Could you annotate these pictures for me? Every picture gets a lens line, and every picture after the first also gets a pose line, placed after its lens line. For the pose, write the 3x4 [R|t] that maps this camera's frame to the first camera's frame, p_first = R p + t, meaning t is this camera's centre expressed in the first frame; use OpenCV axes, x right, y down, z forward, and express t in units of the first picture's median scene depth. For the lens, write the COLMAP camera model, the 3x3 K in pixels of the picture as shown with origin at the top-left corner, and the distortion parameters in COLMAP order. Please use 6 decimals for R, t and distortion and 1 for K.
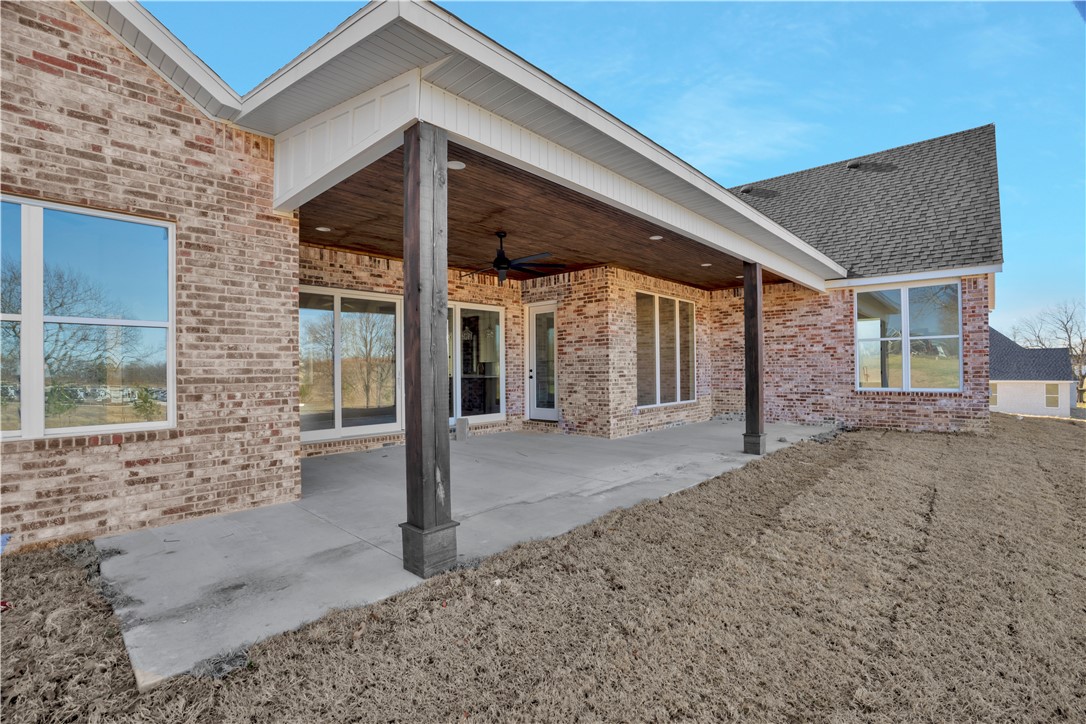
lens RADIAL K [[509.0, 0, 546.5], [0, 509.0, 365.1], [0, 0, 1]] dist [-0.059211, 0.024312]
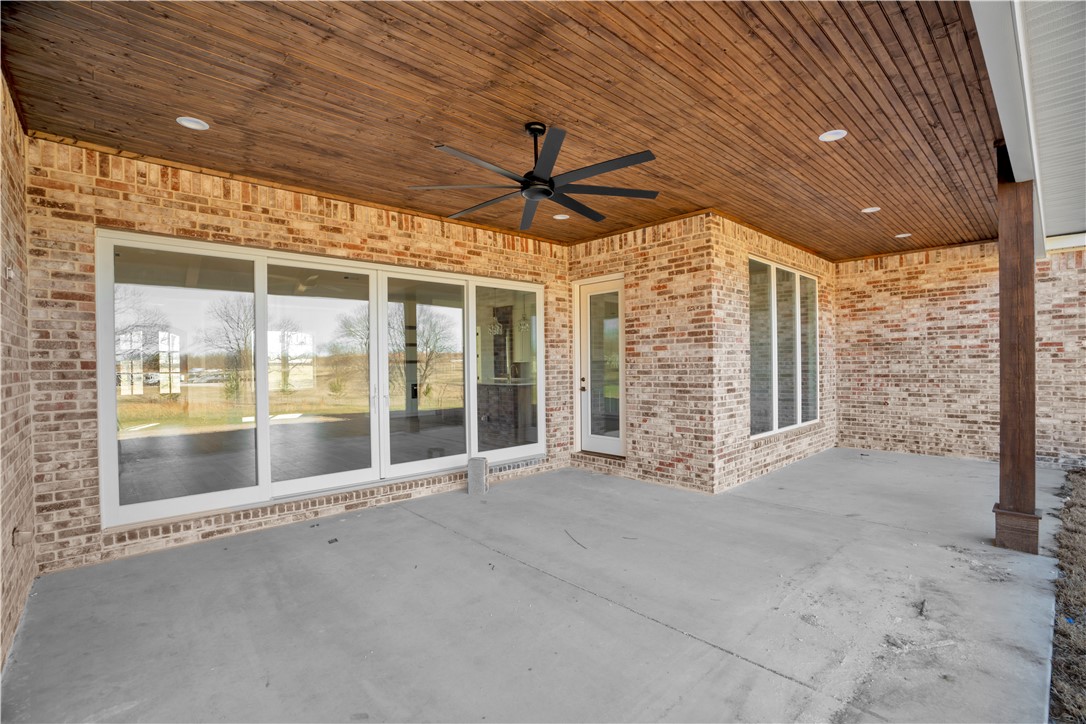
lens RADIAL K [[509.0, 0, 546.5], [0, 509.0, 365.1], [0, 0, 1]] dist [-0.059211, 0.024312]
pose [[0.996881, -0.002249, -0.078889, -0.027088], [0.003066, 0.999943, 0.010237, -0.016264], [0.078861, -0.010447, 0.996831, 0.342466]]
